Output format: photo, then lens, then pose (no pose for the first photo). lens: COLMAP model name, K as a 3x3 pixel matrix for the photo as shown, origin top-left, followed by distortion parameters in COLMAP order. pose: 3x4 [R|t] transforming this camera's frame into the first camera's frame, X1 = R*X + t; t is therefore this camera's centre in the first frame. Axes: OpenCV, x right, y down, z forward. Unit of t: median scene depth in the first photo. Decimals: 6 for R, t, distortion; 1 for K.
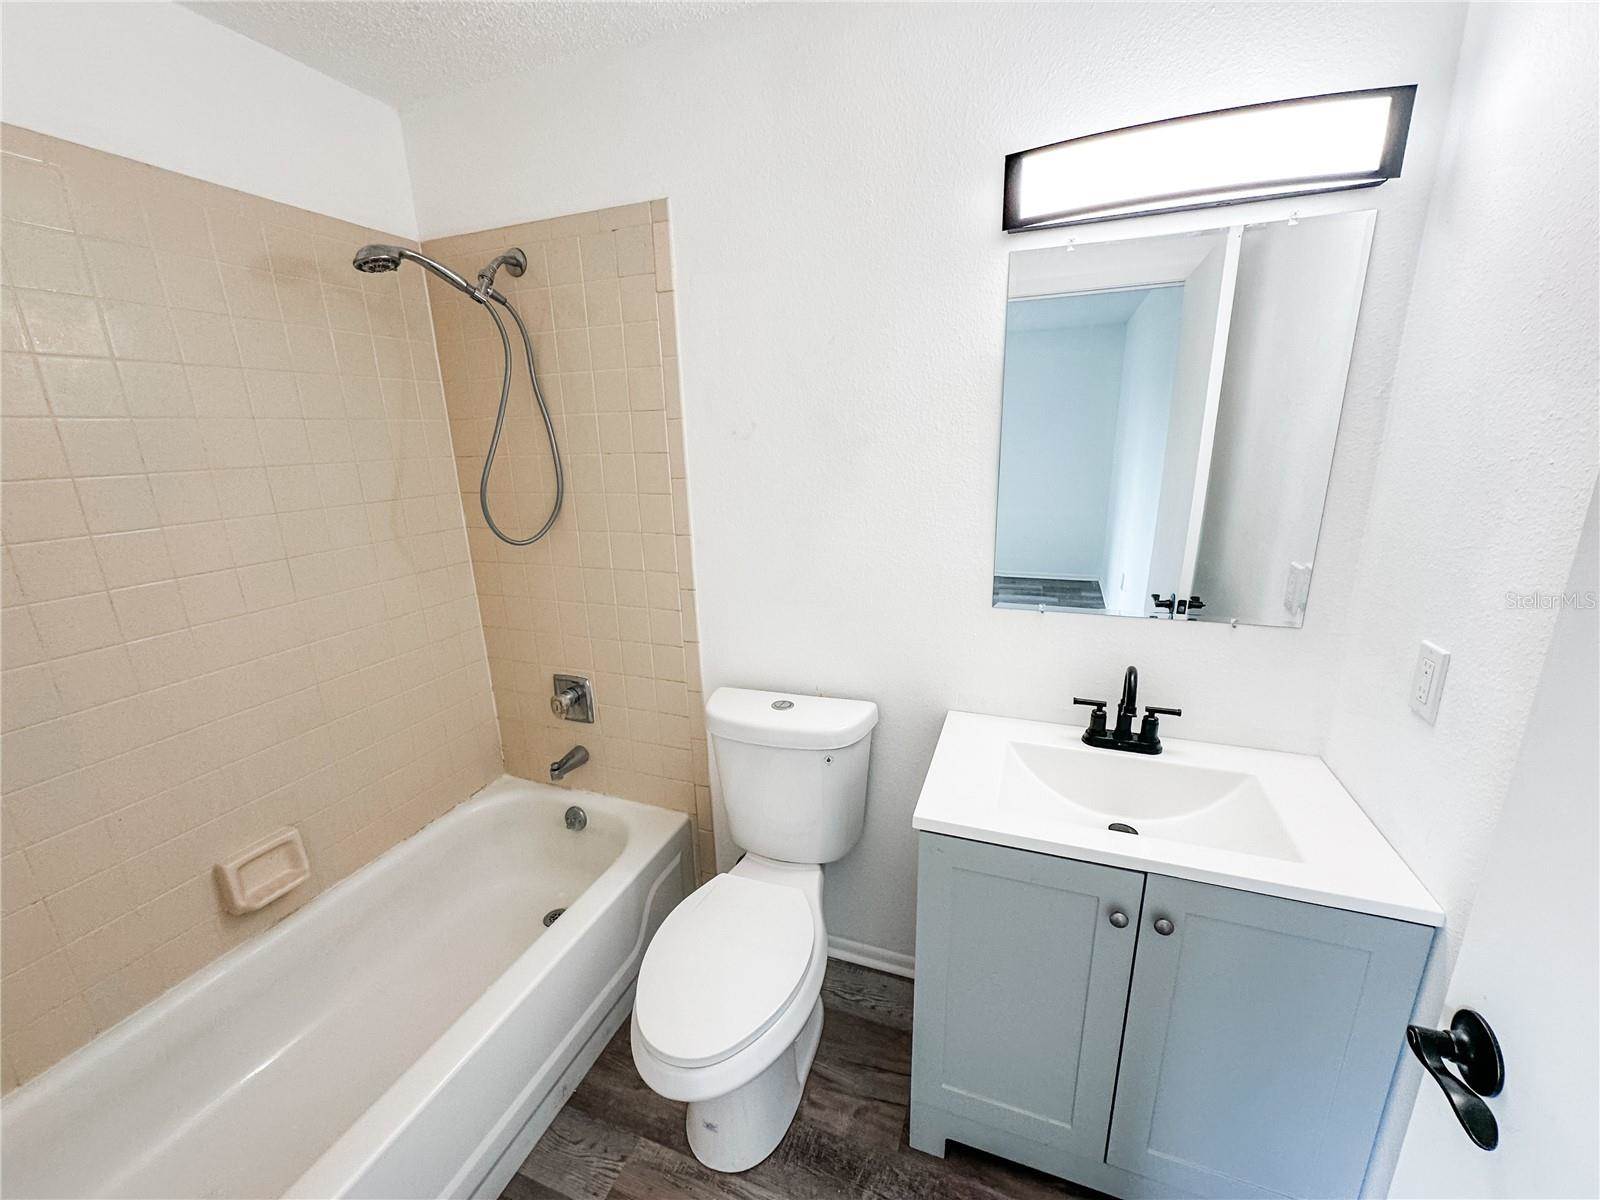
lens RADIAL K [[639.0, 0, 797.6], [0, 639.0, 602.7], [0, 0, 1]] dist [-0.002158, 0.001406]
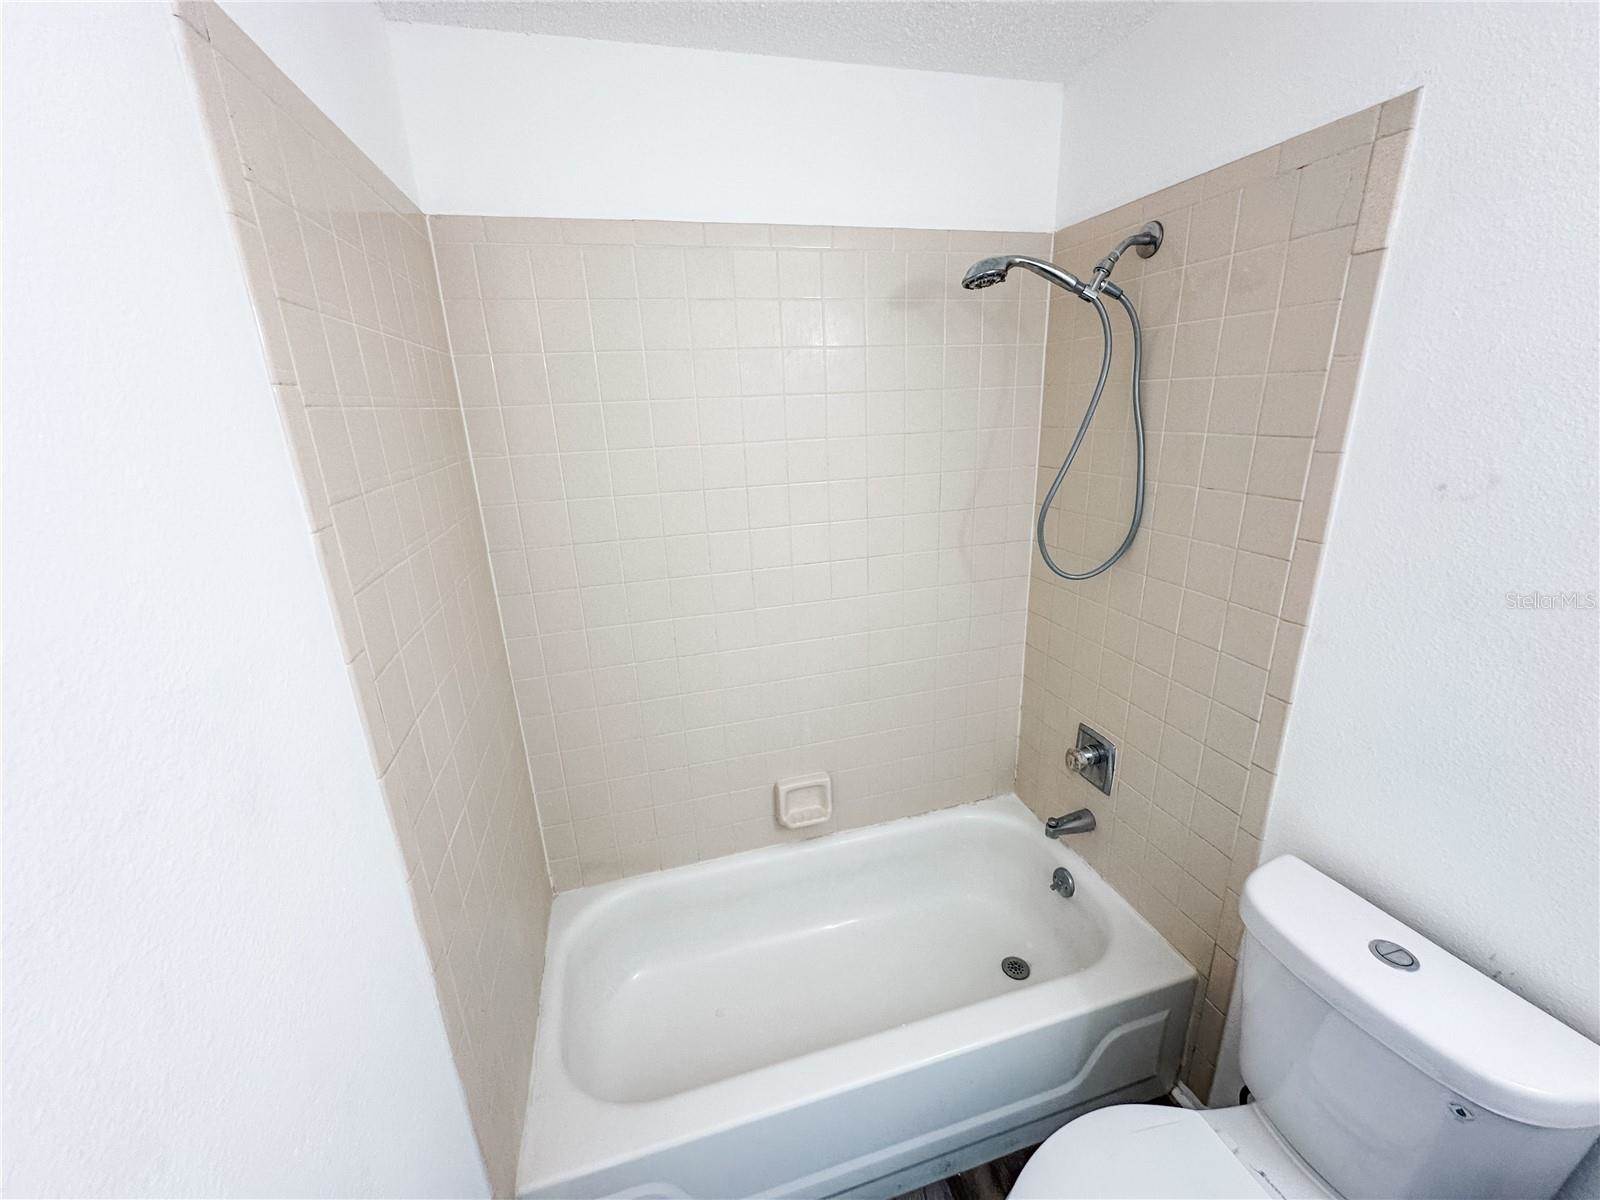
lens RADIAL K [[639.0, 0, 802.3], [0, 639.0, 600.5], [0, 0, 1]] dist [-0.002158, 0.001406]
pose [[0.598070, 0.244442, -0.763256, 0.019557], [-0.184780, 0.968751, 0.165465, -0.149643], [0.779851, 0.042075, 0.624549, 0.183016]]
